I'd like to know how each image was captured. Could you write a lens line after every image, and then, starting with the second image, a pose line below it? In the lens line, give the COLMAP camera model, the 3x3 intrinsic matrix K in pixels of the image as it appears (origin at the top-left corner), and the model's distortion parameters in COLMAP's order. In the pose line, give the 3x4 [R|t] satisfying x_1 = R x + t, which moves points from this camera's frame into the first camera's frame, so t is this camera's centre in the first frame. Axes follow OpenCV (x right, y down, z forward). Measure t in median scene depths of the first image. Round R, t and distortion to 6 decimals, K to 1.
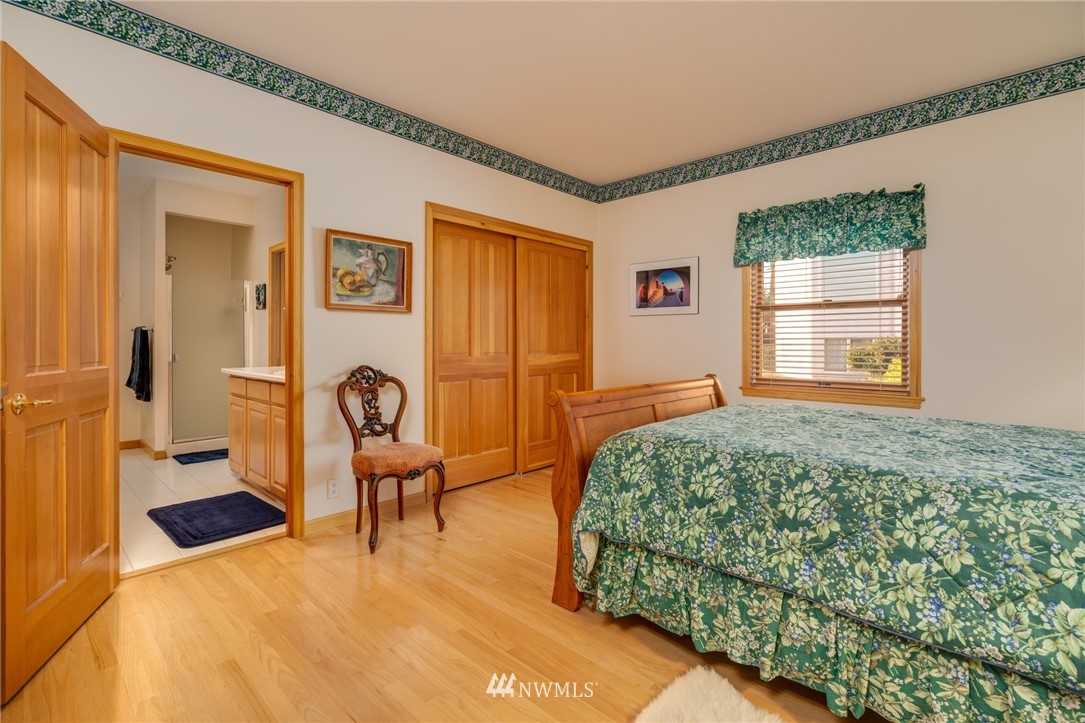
lens RADIAL K [[494.1, 0, 548.1], [0, 494.1, 348.8], [0, 0, 1]] dist [-0.003195, -0.000283]
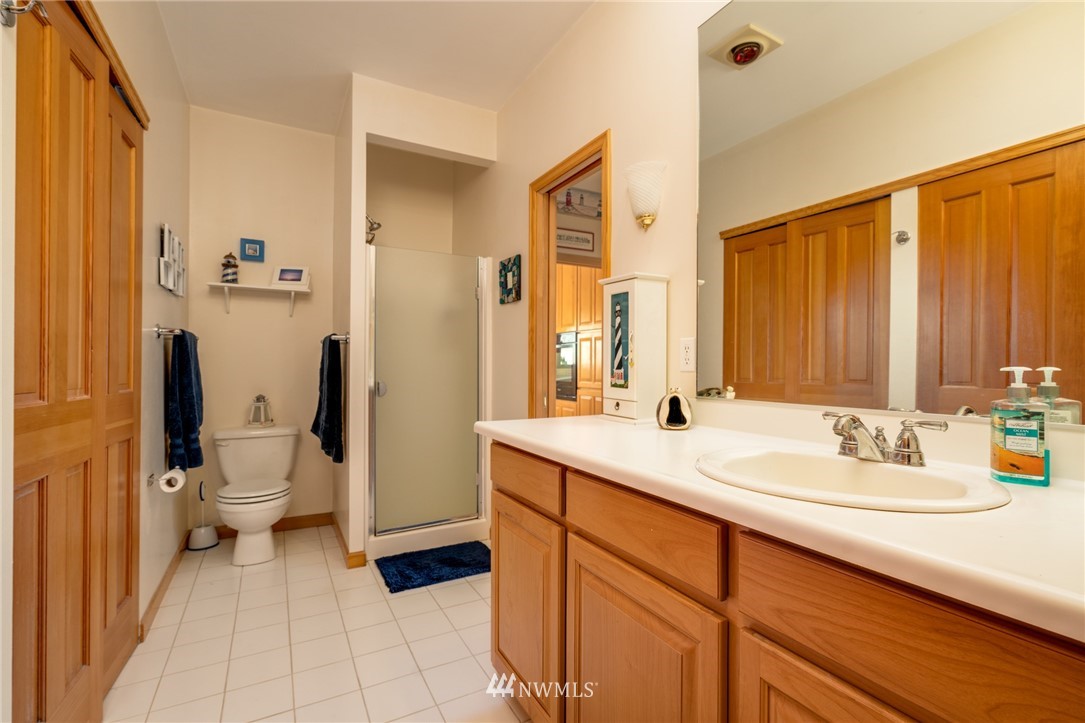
lens RADIAL K [[494.1, 0, 542.1], [0, 494.1, 363.8], [0, 0, 1]] dist [-0.003195, -0.000283]
pose [[0.951018, 0.002314, -0.309127, -0.147483], [-0.004816, 0.999962, -0.007330, -0.002762], [0.309099, 0.008460, 0.950992, 0.189359]]
